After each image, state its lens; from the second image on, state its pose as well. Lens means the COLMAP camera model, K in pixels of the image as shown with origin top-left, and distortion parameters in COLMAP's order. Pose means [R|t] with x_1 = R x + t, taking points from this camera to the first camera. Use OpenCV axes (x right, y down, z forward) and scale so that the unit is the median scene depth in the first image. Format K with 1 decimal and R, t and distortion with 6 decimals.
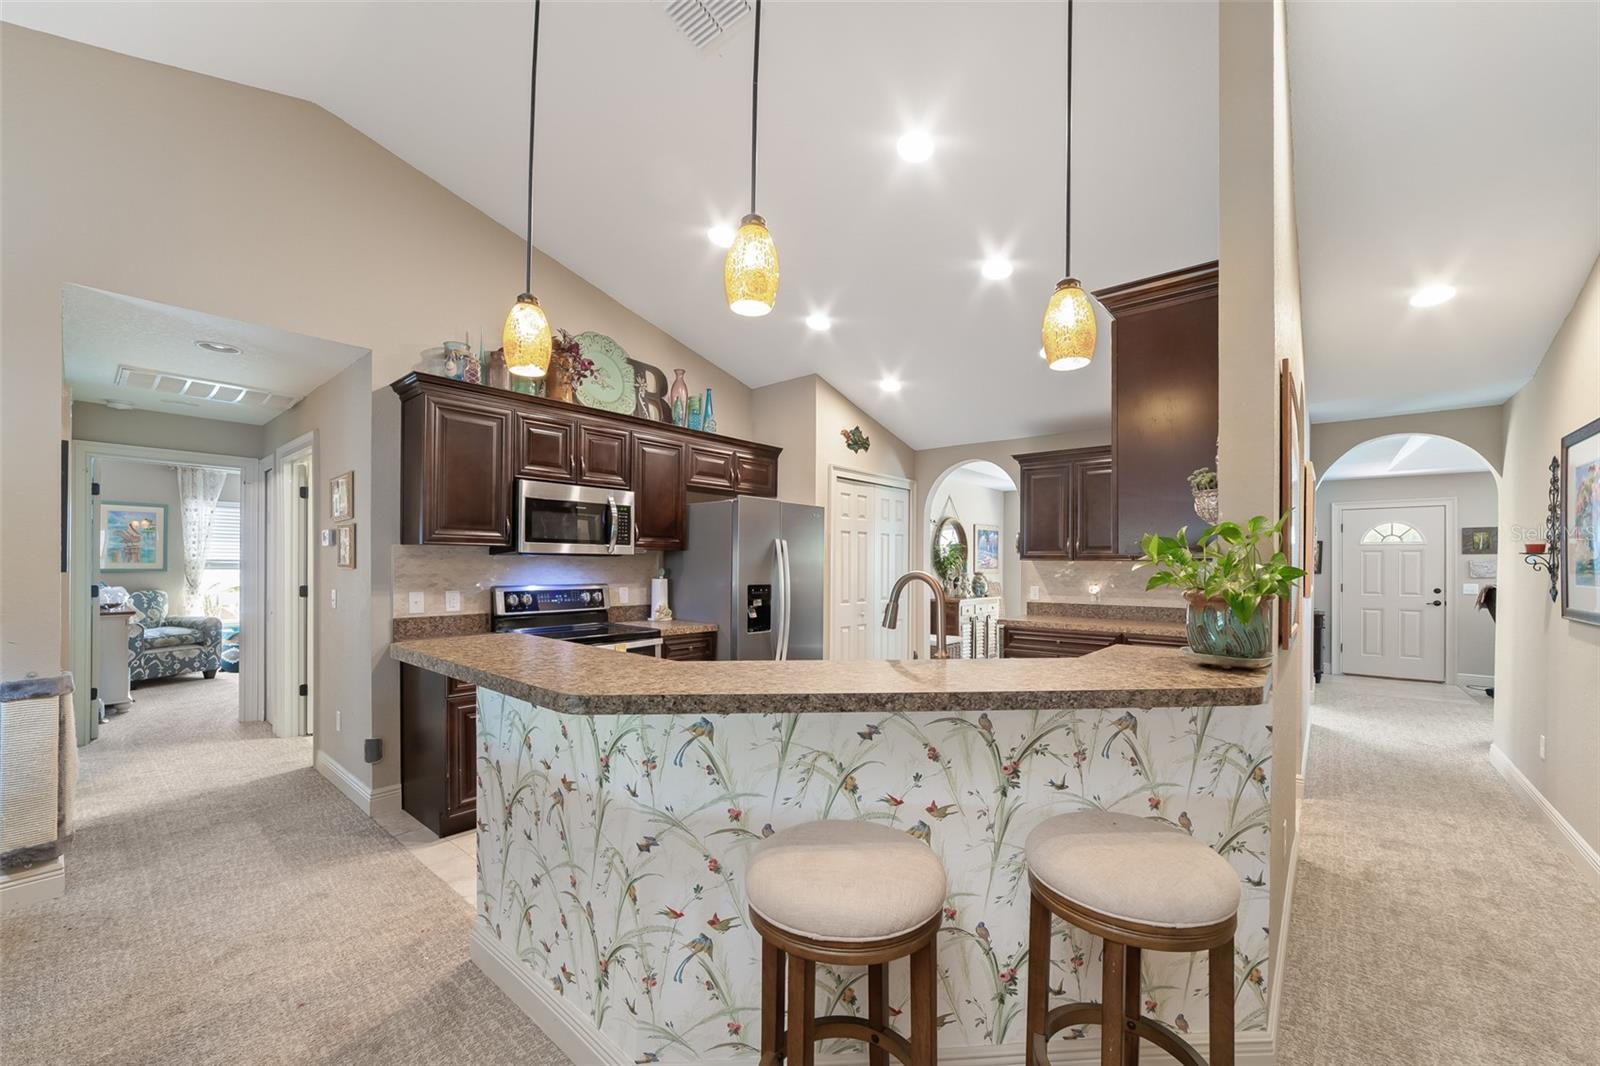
lens RADIAL K [[632.1, 0, 799.7], [0, 632.1, 564.1], [0, 0, 1]] dist [-0.023514, 0.009793]
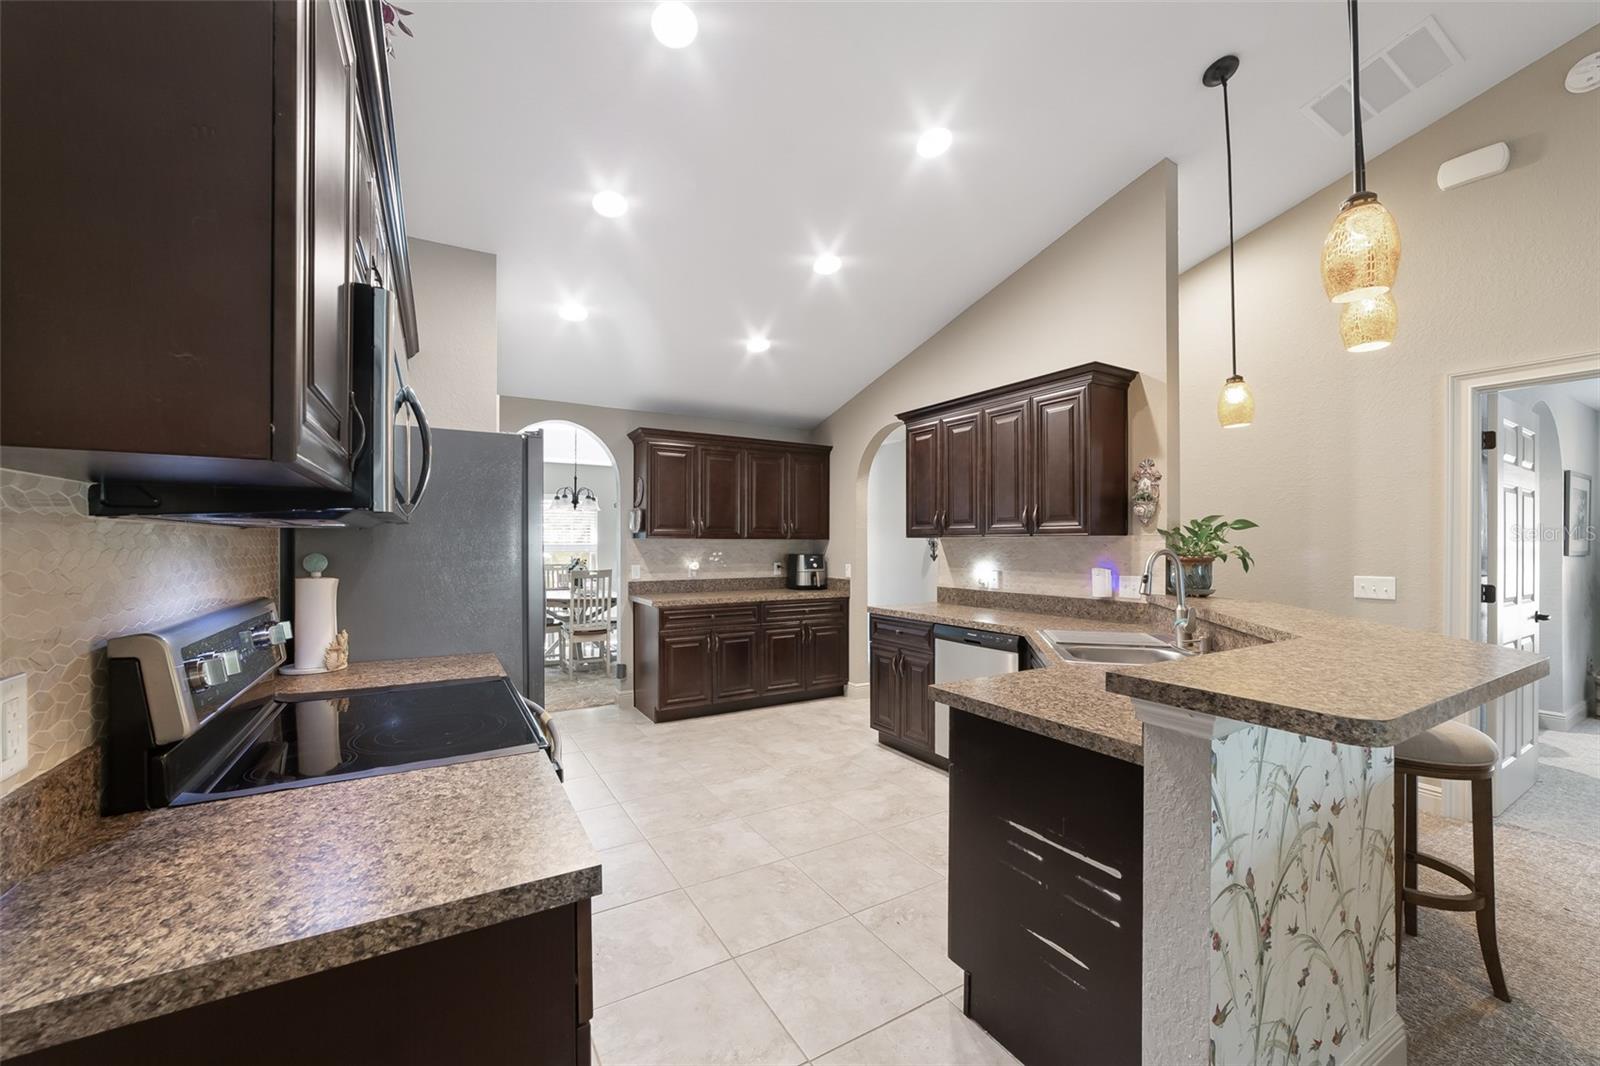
lens RADIAL K [[612.4, 0, 793.1], [0, 612.4, 549.9], [0, 0, 1]] dist [-0.018416, 0.000234]
pose [[0.328095, -0.015405, 0.944519, -0.579593], [0.002050, 0.999876, 0.015596, -0.004025], [-0.944642, -0.003181, 0.328086, 0.606973]]
